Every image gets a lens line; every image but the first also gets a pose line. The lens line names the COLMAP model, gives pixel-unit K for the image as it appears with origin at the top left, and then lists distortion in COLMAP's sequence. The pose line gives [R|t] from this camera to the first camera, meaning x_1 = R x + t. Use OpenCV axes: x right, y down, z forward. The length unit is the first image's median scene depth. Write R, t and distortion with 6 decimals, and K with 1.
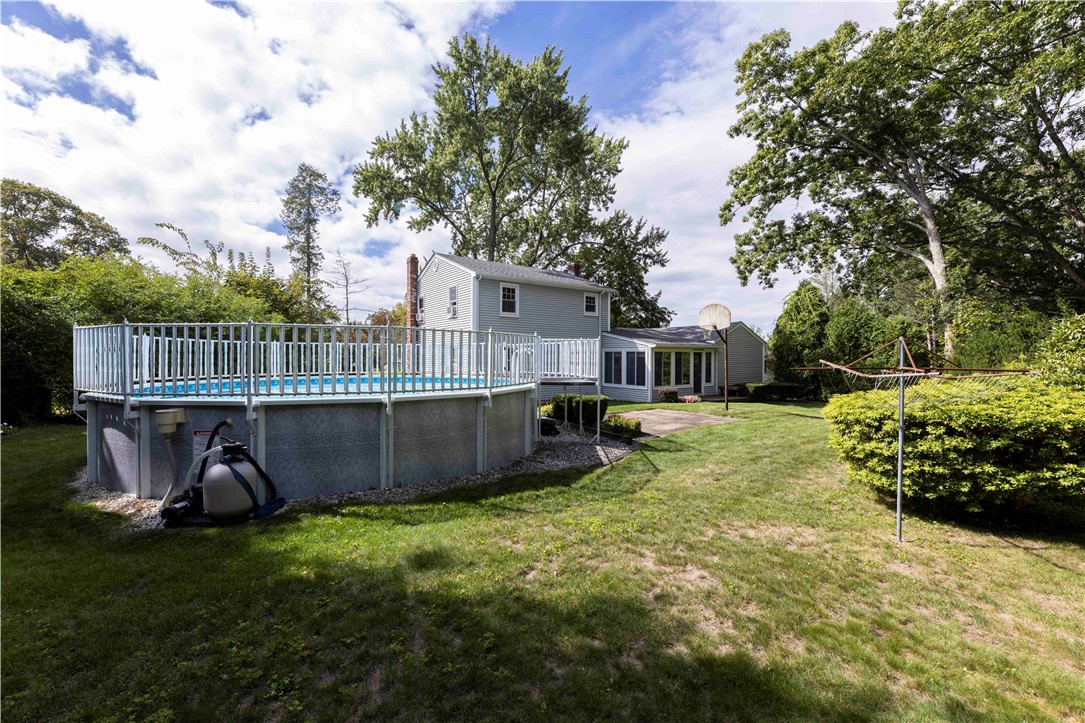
lens RADIAL K [[430.8, 0, 538.4], [0, 430.8, 356.2], [0, 0, 1]] dist [0.000297, -0.000099]
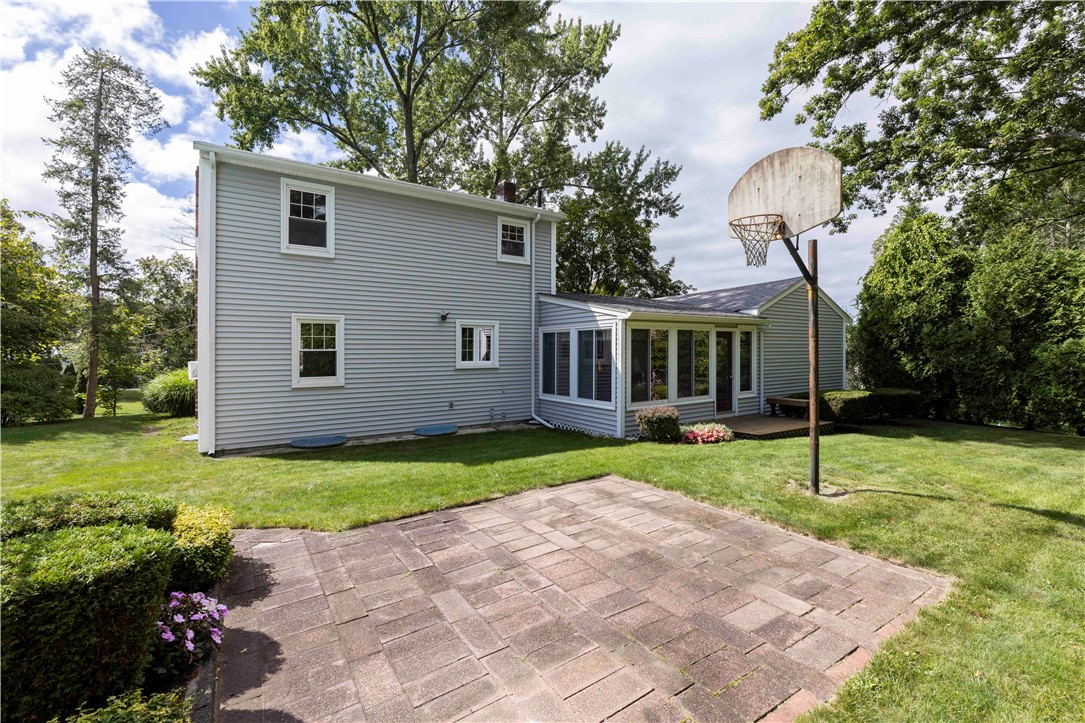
lens RADIAL K [[448.8, 0, 547.2], [0, 448.8, 358.0], [0, 0, 1]] dist [-0.003048, -0.000438]
pose [[0.999601, -0.010938, -0.026040, 0.148038], [0.011212, 0.999883, 0.010409, 0.011776], [0.025923, -0.010697, 0.999607, 0.395762]]
